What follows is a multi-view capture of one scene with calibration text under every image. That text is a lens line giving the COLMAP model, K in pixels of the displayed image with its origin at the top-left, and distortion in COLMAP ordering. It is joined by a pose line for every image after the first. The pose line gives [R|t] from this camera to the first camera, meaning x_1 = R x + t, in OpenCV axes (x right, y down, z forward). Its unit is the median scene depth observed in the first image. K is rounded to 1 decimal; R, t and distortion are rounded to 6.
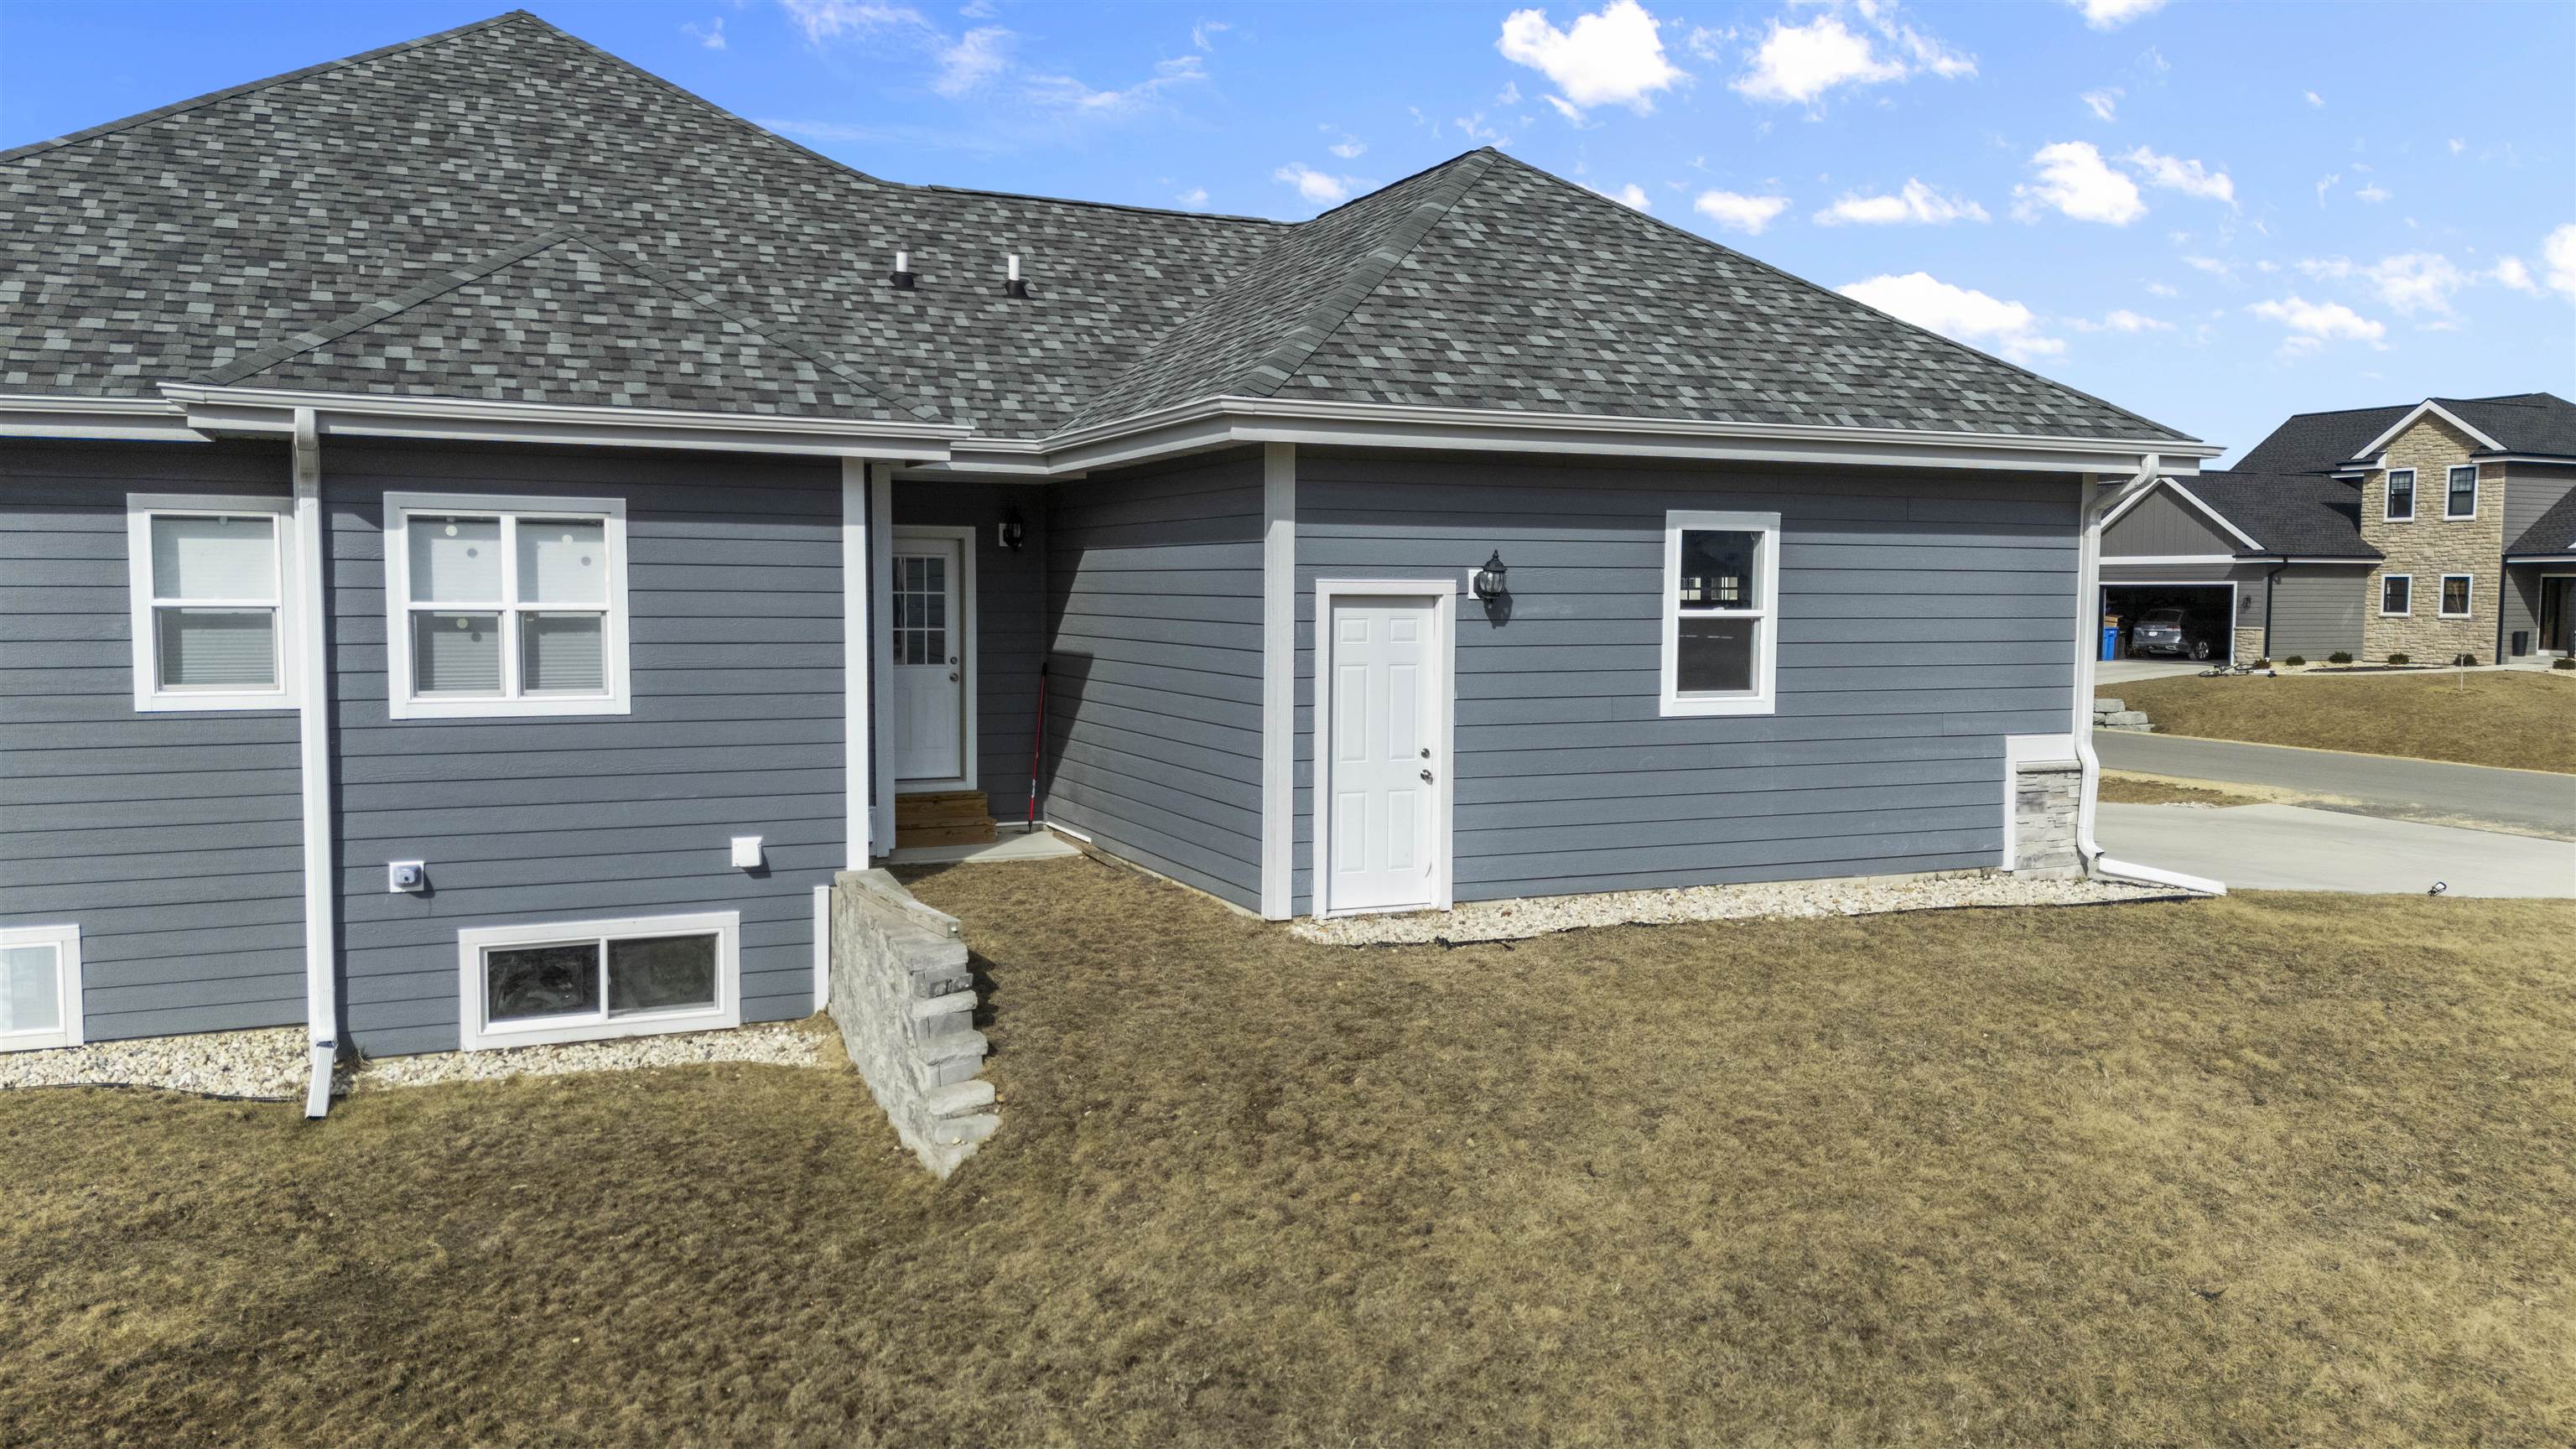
lens RADIAL K [[1878.5, 0, 1288.0], [0, 1878.5, 724.5], [0, 0, 1]] dist [0.111267, -0.122639]
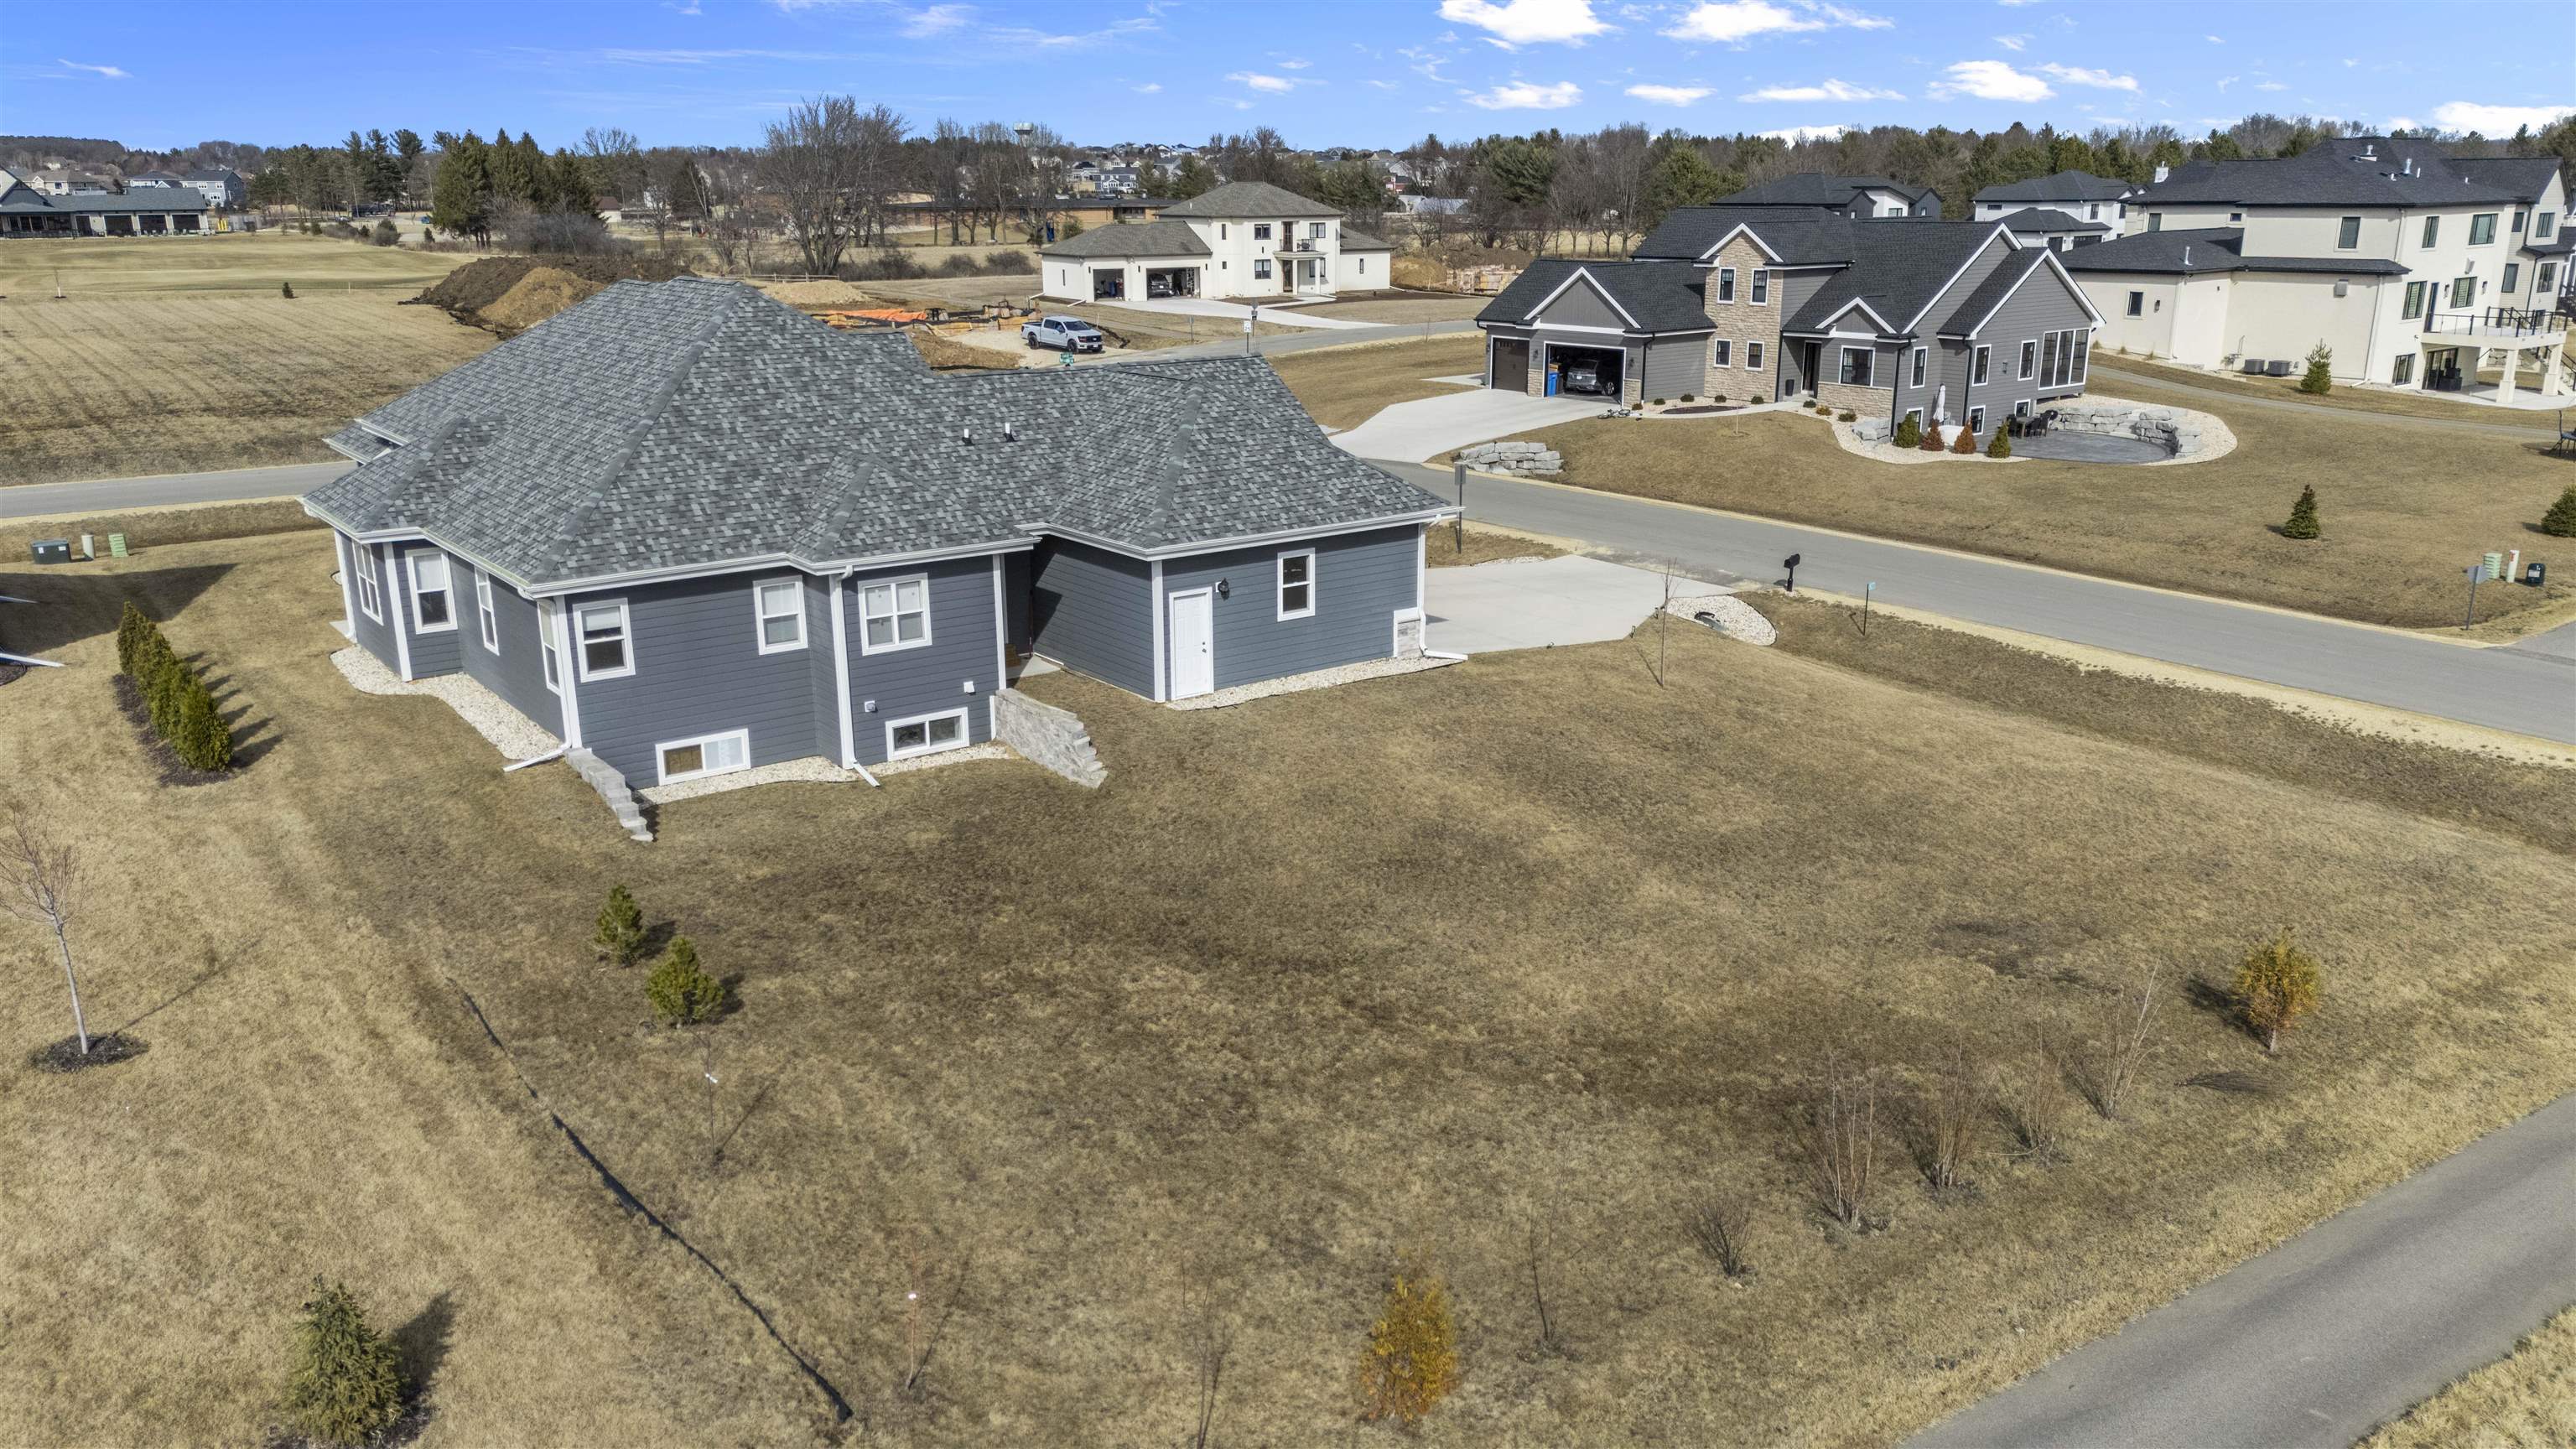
lens RADIAL K [[1878.5, 0, 1288.0], [0, 1878.5, 724.5], [0, 0, 1]] dist [0.111267, -0.122639]
pose [[0.975127, -0.073384, 0.209146, -0.421401], [0.029053, 0.977778, 0.207620, -0.463813], [-0.219734, -0.196379, 0.955590, -1.879057]]
